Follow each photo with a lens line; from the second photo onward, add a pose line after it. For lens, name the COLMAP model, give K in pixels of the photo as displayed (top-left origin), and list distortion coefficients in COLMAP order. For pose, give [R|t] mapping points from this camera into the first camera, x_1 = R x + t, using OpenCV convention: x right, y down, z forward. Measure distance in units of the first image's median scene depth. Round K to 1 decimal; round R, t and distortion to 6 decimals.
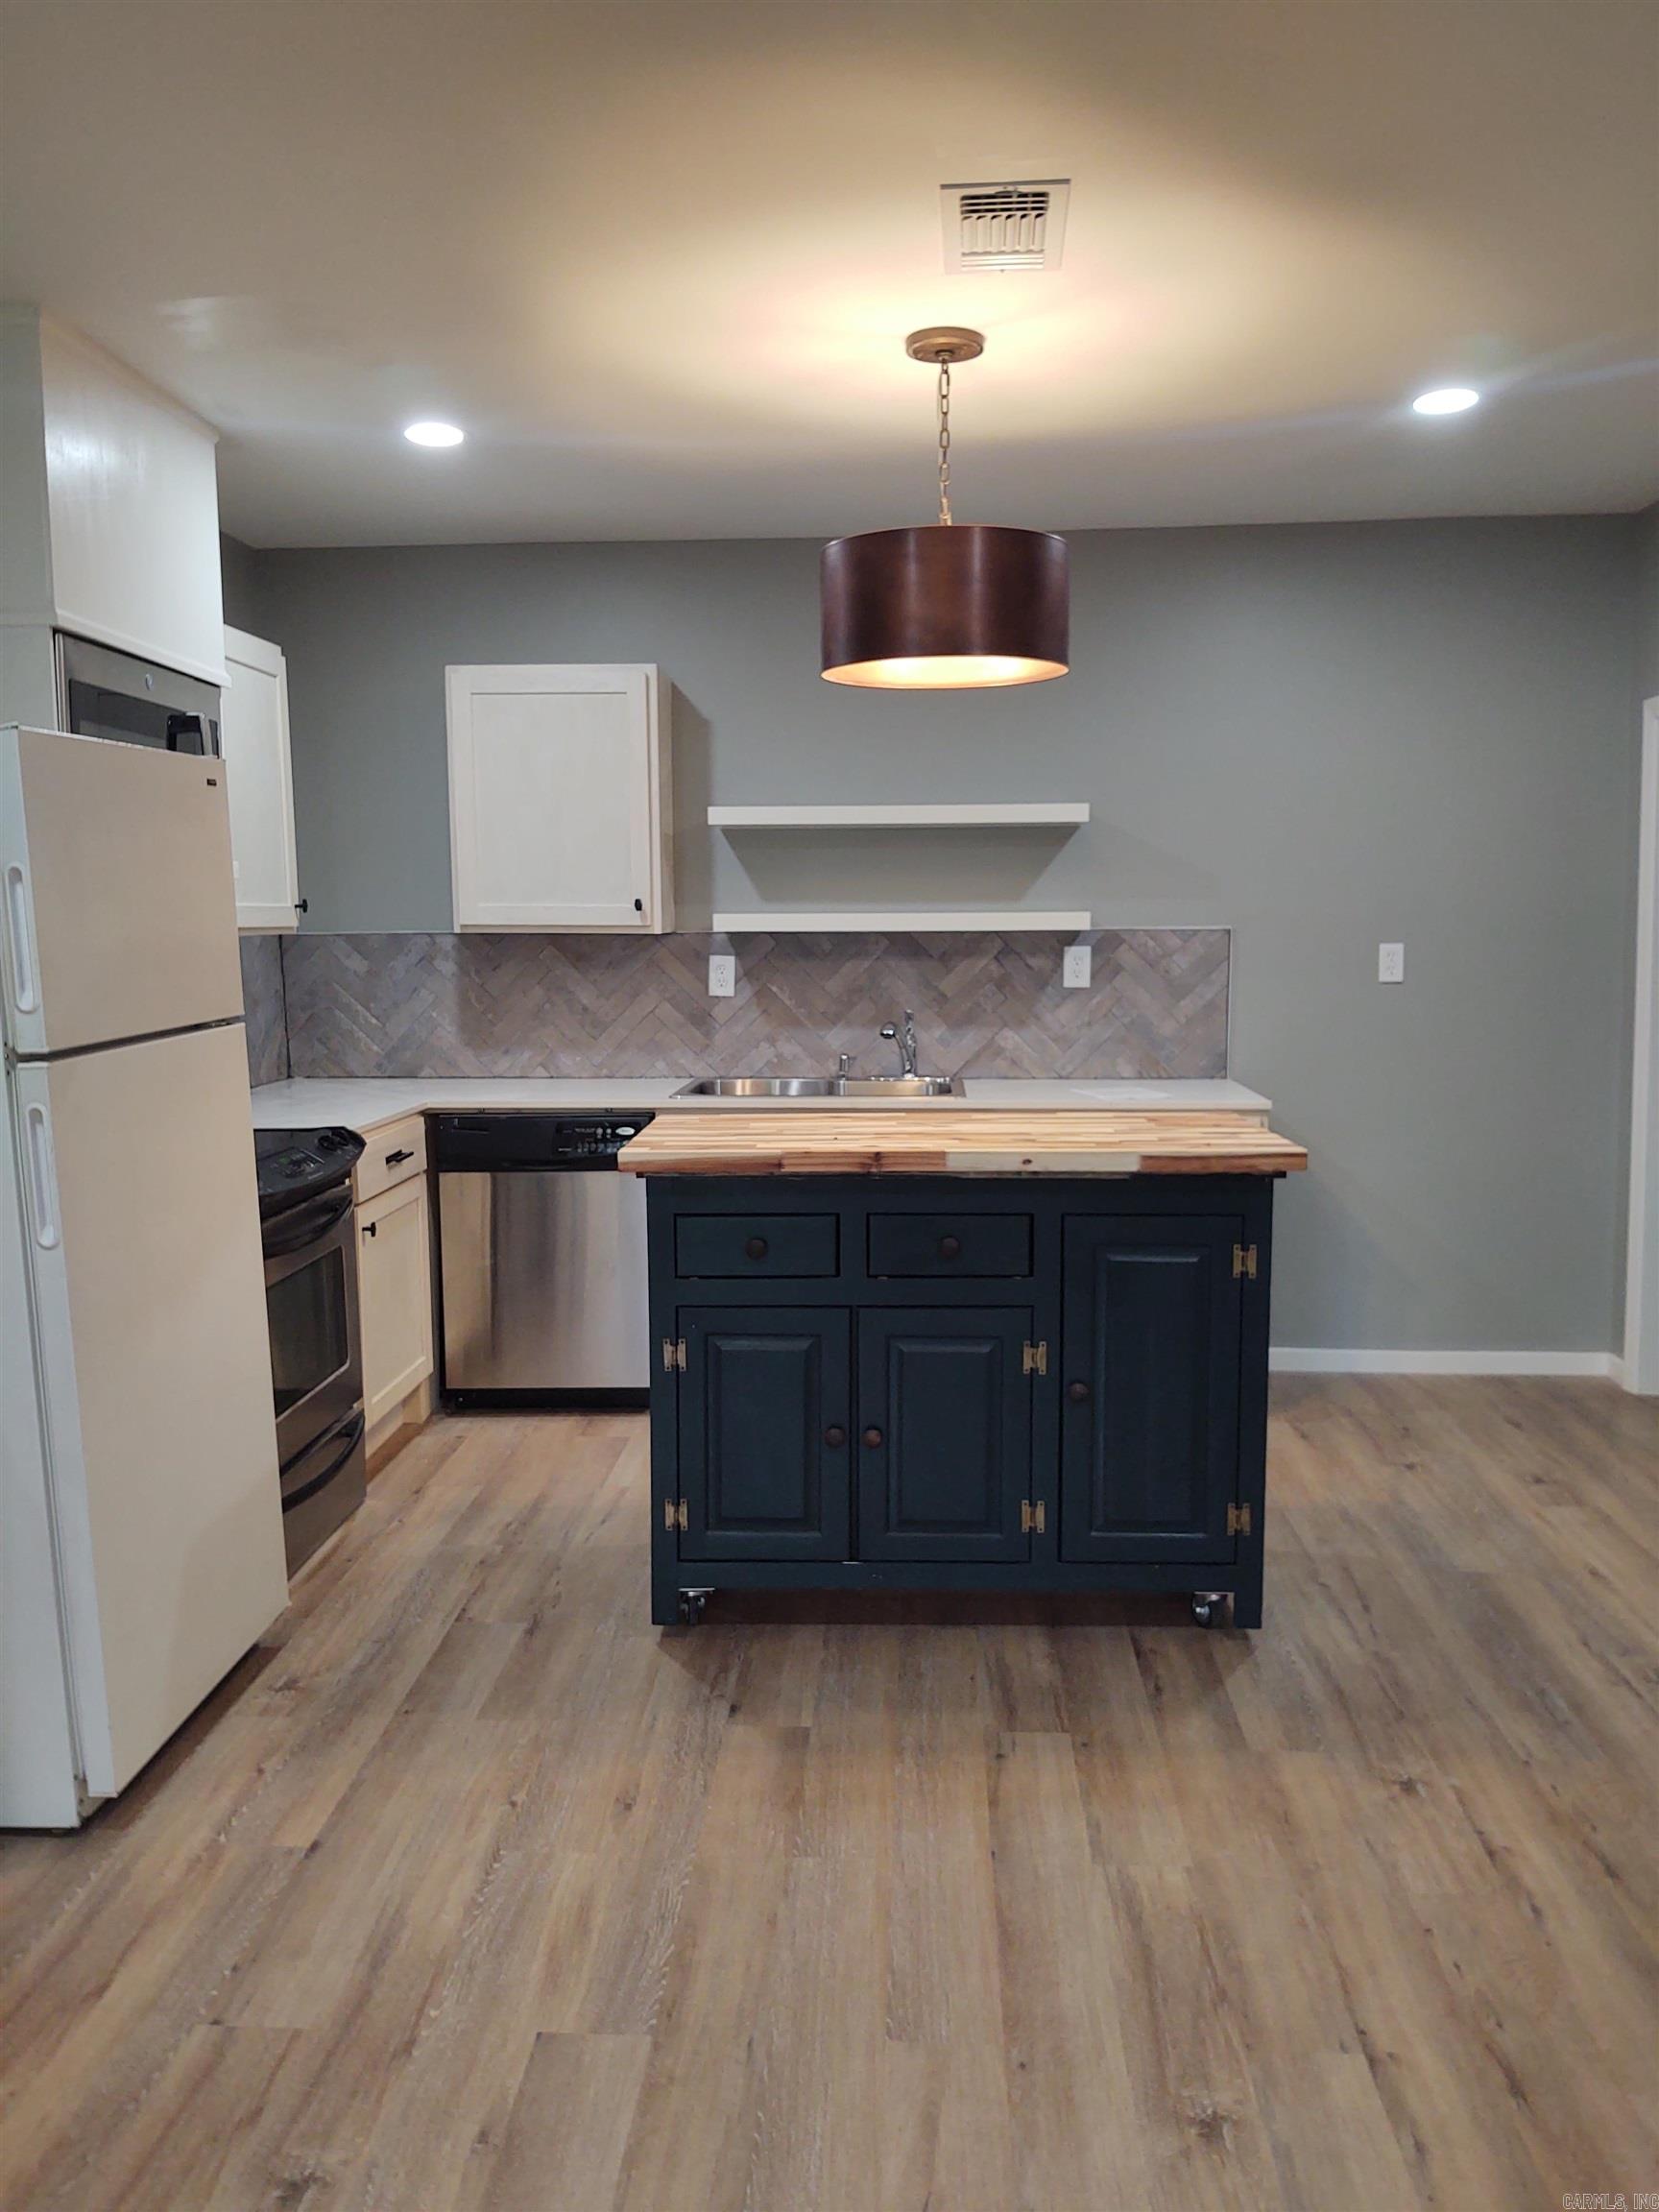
lens RADIAL K [[1704.4, 0, 832.0], [0, 1704.4, 1124.3], [0, 0, 1]] dist [0.002063, -0.015642]
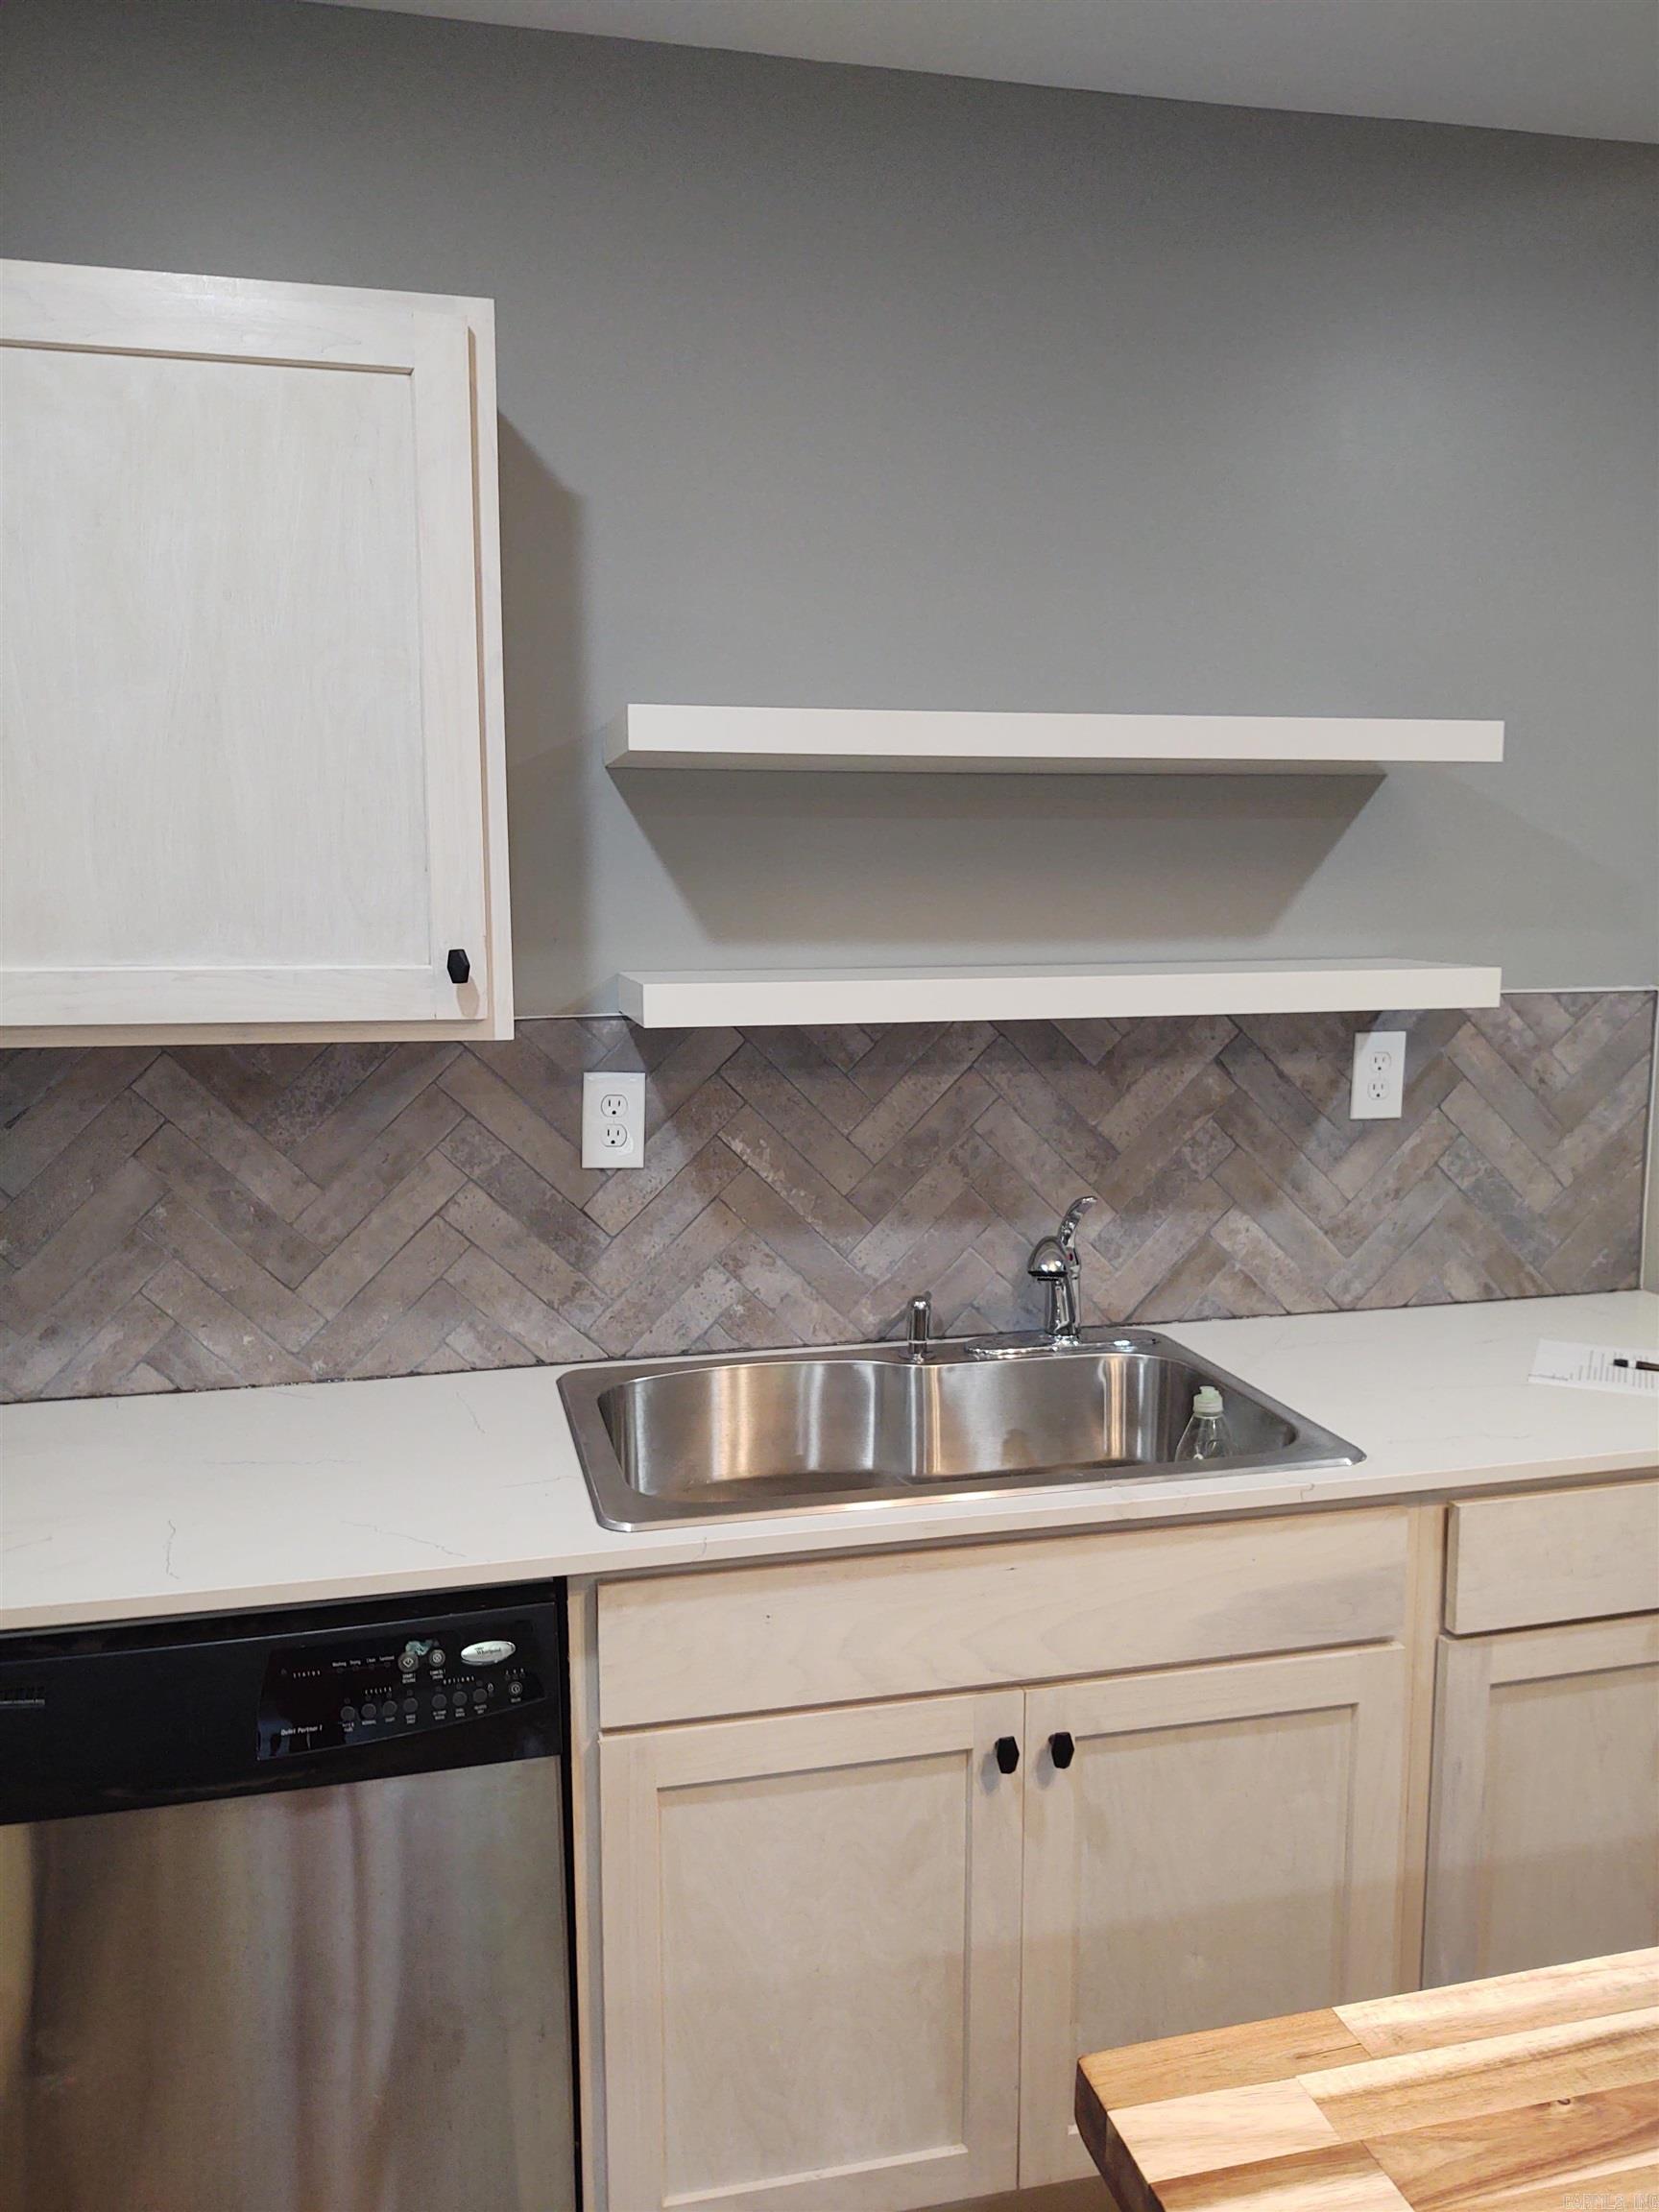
lens RADIAL K [[1704.4, 0, 837.3], [0, 1704.4, 1084.9], [0, 0, 1]] dist [0.002063, -0.015642]
pose [[0.954658, -0.034403, 0.295710, -0.135779], [0.034908, 0.999384, 0.003573, -0.095862], [-0.295651, 0.006912, 0.955271, 0.591343]]
